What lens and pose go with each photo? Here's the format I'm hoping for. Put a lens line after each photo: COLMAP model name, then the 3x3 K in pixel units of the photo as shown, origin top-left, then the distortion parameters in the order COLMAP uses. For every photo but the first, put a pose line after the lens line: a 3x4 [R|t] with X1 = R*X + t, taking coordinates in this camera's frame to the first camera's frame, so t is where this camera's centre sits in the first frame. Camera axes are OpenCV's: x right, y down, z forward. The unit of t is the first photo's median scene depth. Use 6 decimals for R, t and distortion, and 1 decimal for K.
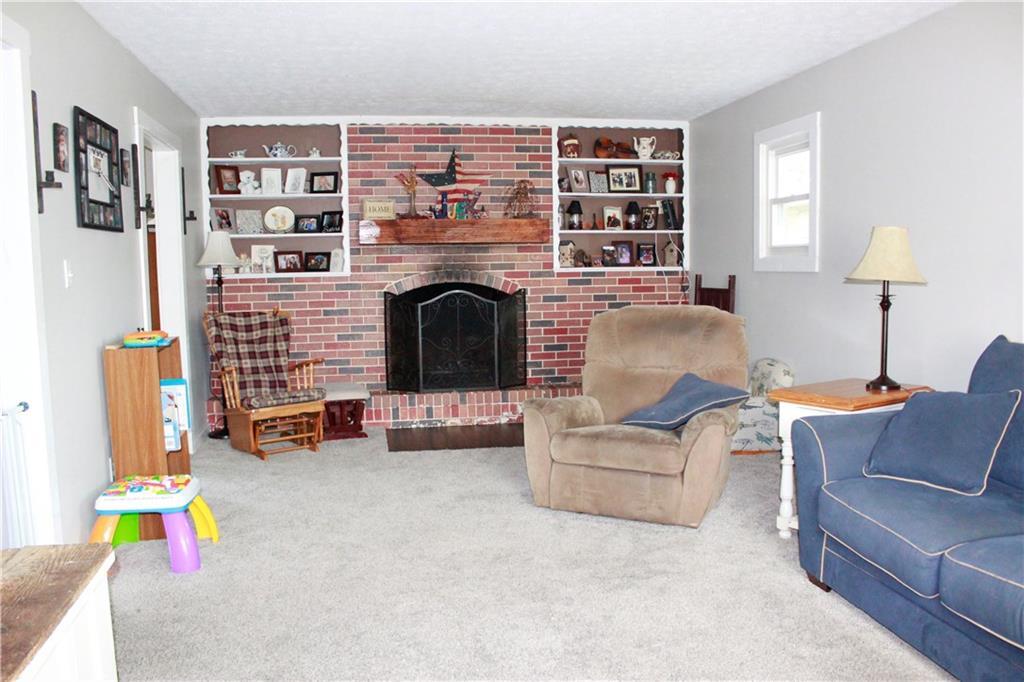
lens RADIAL K [[854.4, 0, 509.7], [0, 854.4, 355.0], [0, 0, 1]] dist [-0.164540, 0.148054]
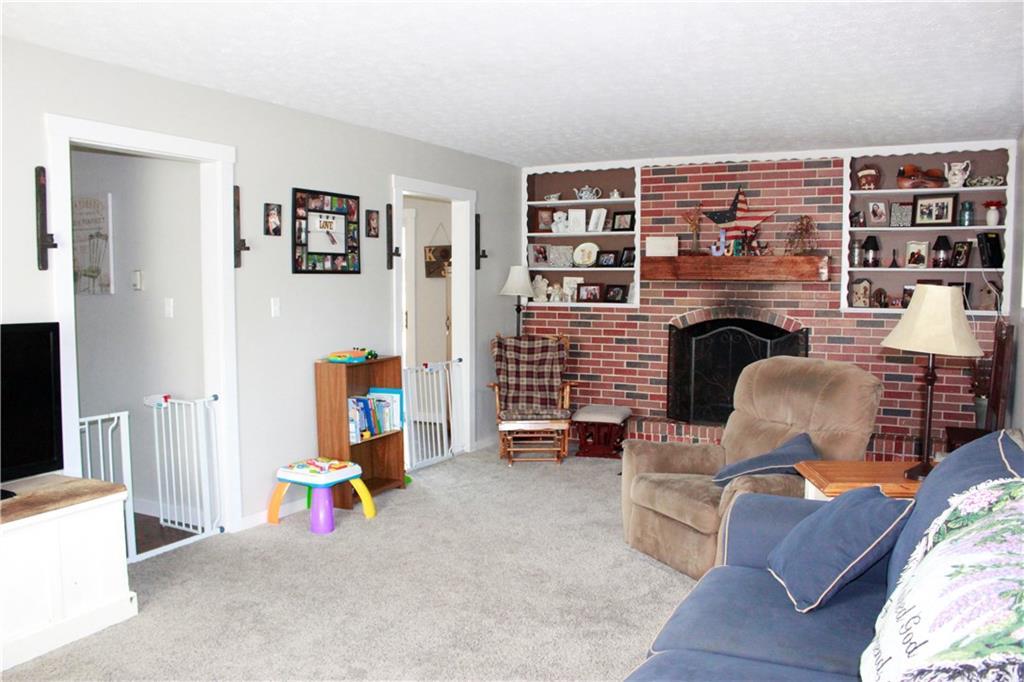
lens RADIAL K [[854.4, 0, 509.7], [0, 854.4, 355.0], [0, 0, 1]] dist [-0.164540, 0.148054]
pose [[0.792311, 0.068056, -0.606310, 0.340199], [-0.077760, 0.996919, 0.010287, -0.032425], [0.605142, 0.038996, 0.795162, 0.048425]]
